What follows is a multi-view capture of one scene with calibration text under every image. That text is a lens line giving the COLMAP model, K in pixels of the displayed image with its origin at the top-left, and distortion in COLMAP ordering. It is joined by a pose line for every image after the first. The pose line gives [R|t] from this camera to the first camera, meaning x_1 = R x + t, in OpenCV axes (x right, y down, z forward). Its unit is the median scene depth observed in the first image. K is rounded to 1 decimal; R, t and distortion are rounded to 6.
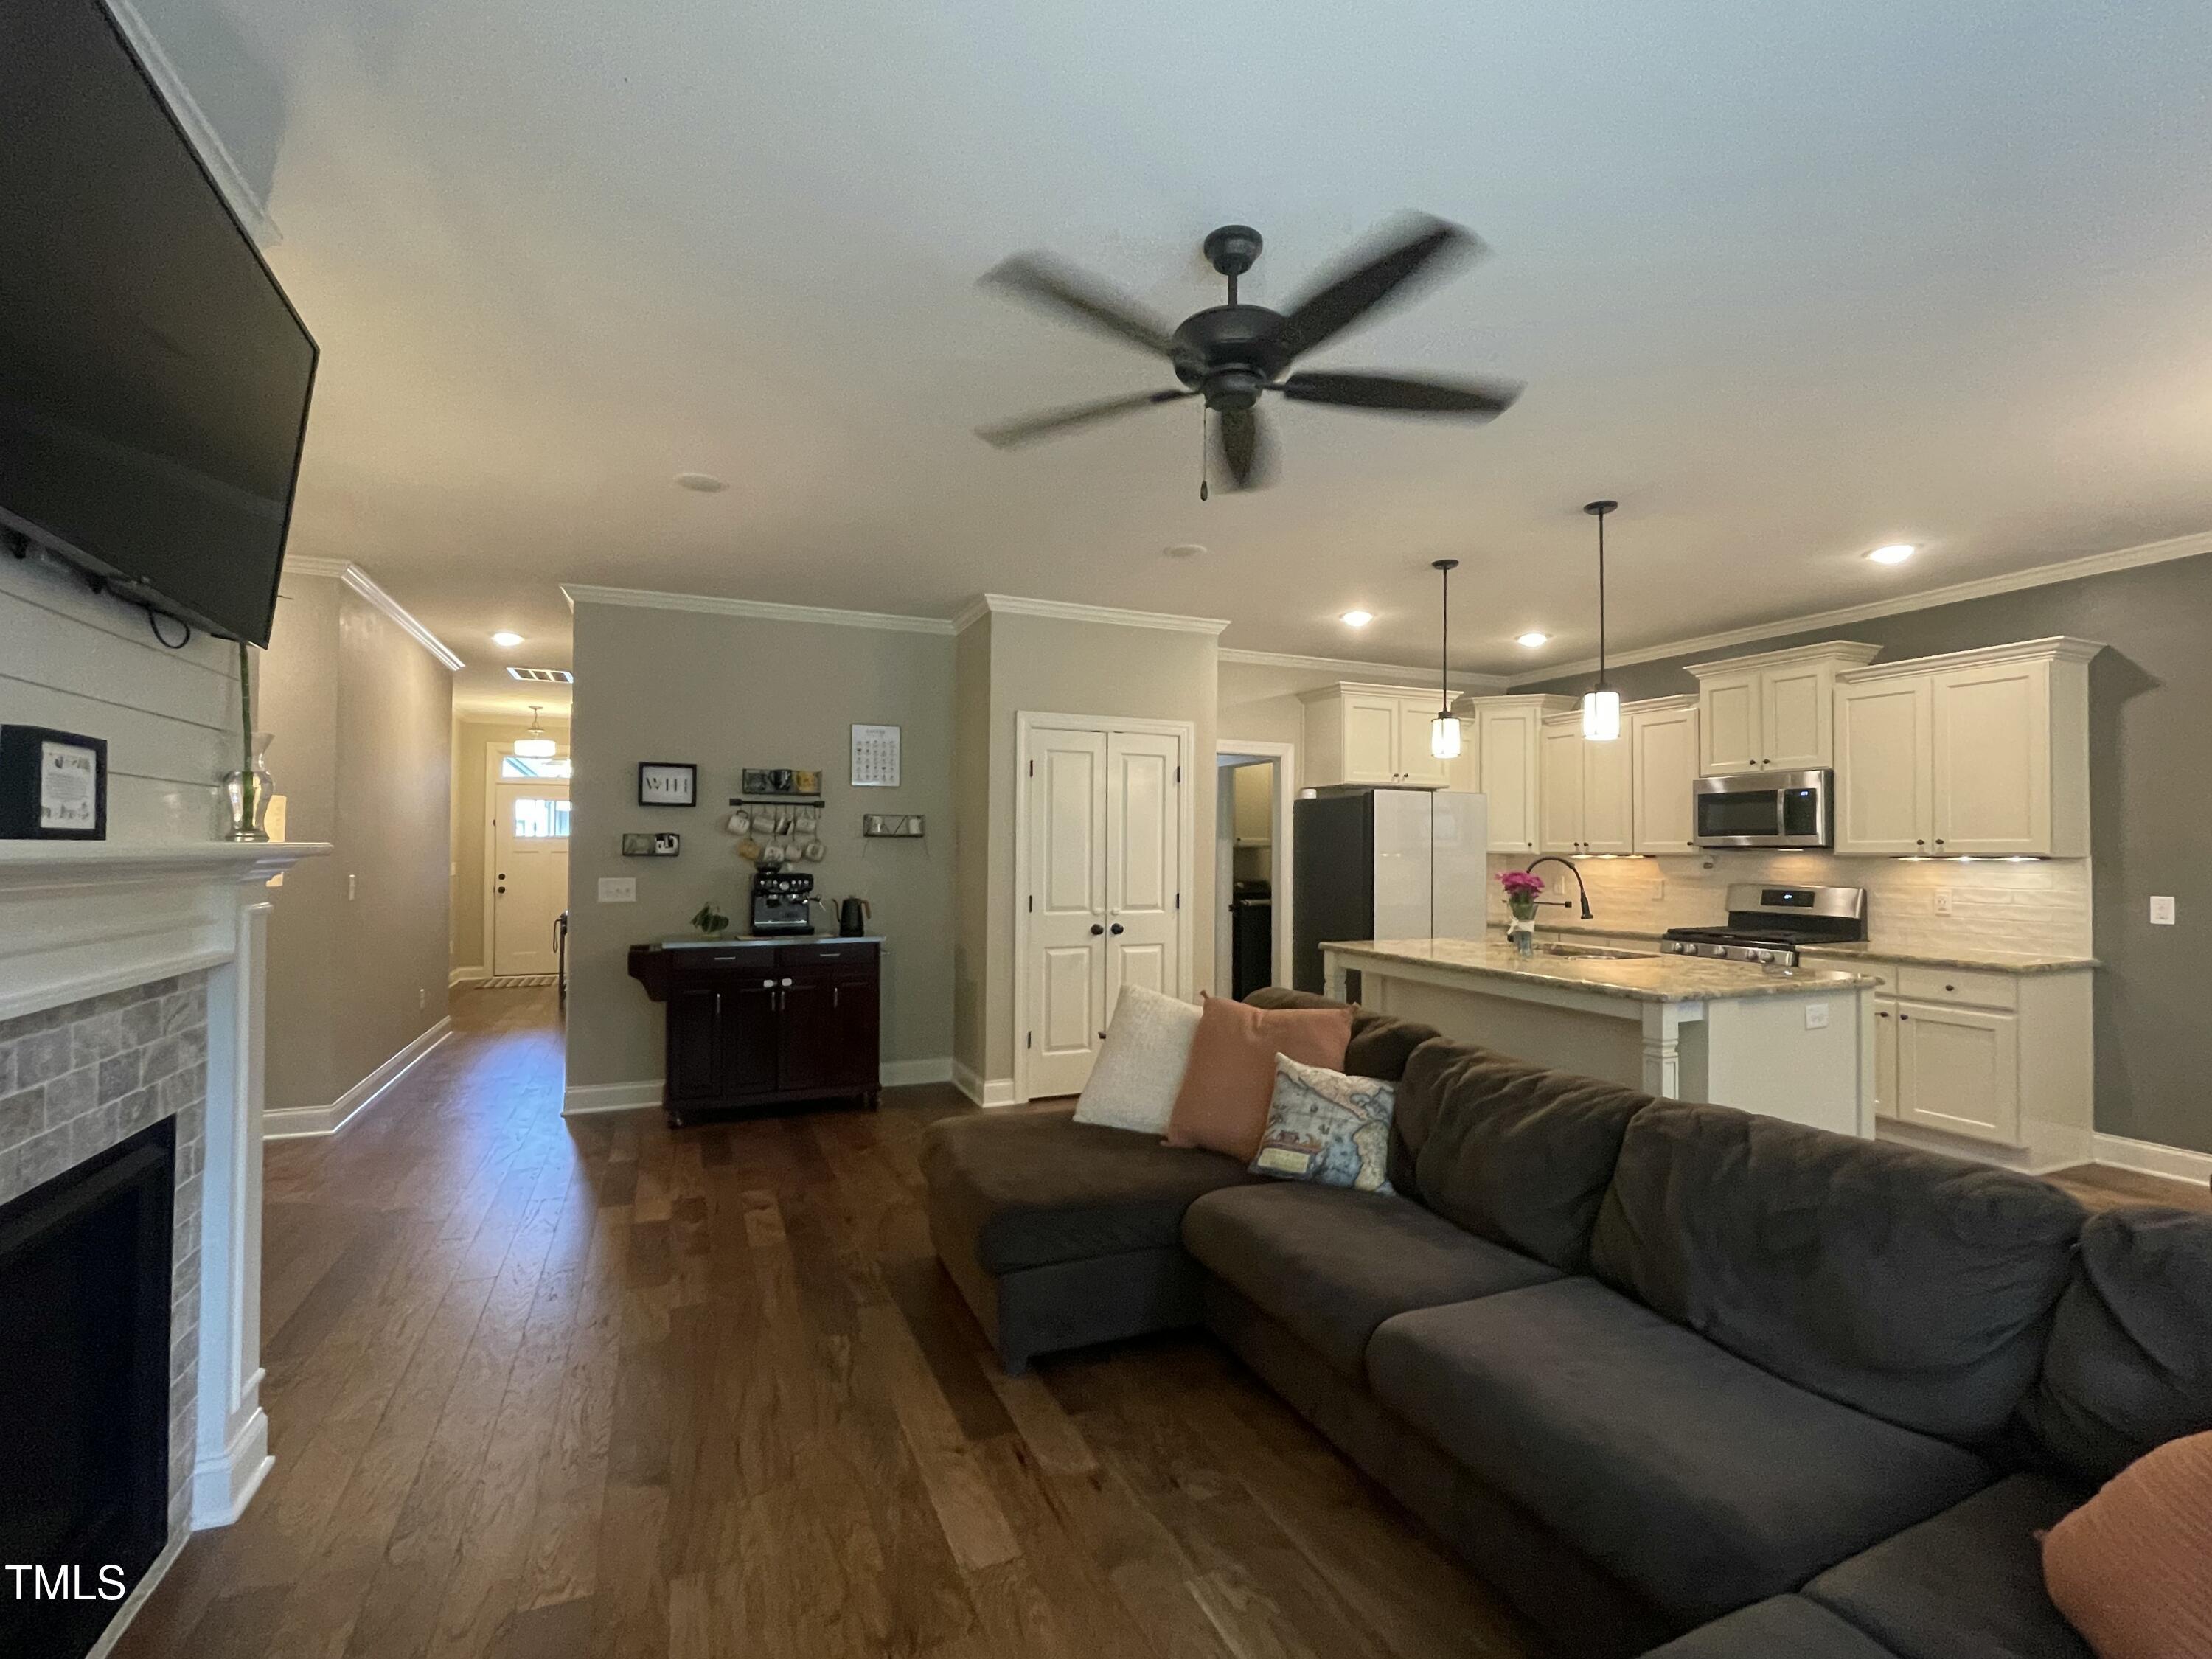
lens RADIAL K [[1000.5, 0, 1109.0], [0, 1000.5, 836.5], [0, 0, 1]] dist [-0.008572, 0.004743]
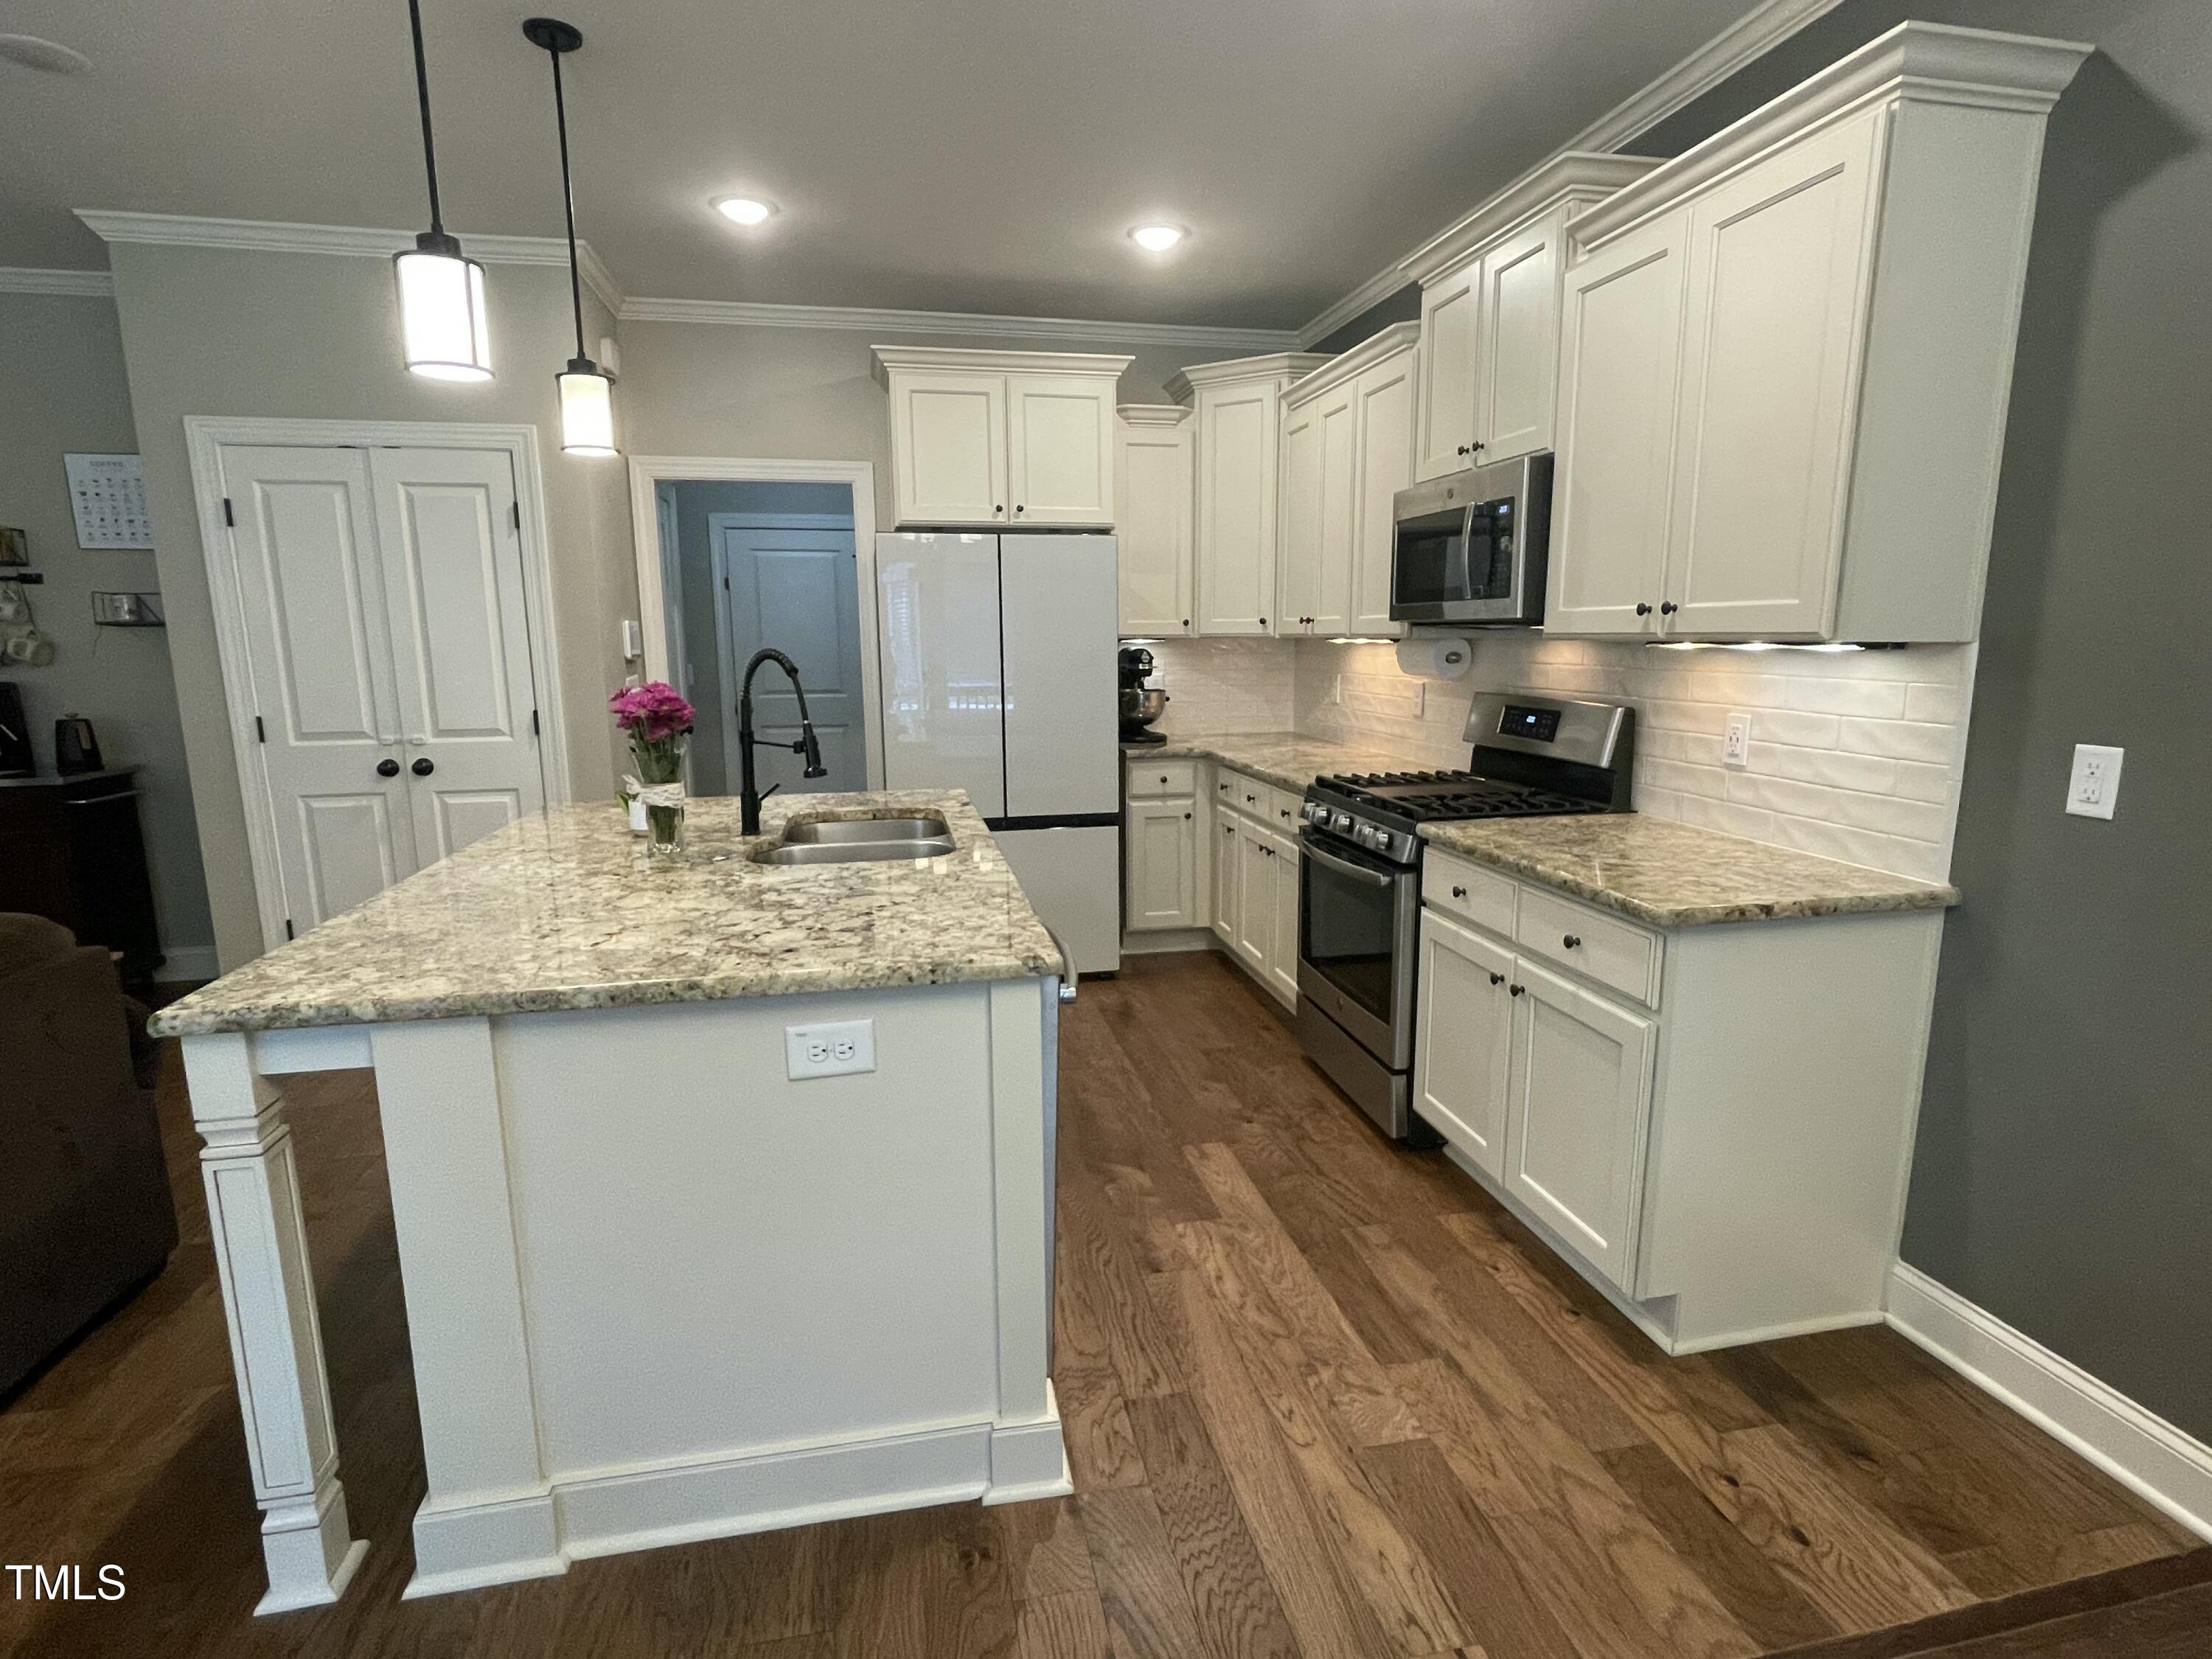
lens RADIAL K [[1133.6, 0, 1115.8], [0, 1133.6, 839.8], [0, 0, 1]] dist [-0.007499, 0.005325]
pose [[0.978827, 0.024865, -0.203176, 0.698839], [0.015145, 0.981076, 0.193029, 0.005548], [0.204130, -0.192019, 0.959927, 0.448159]]
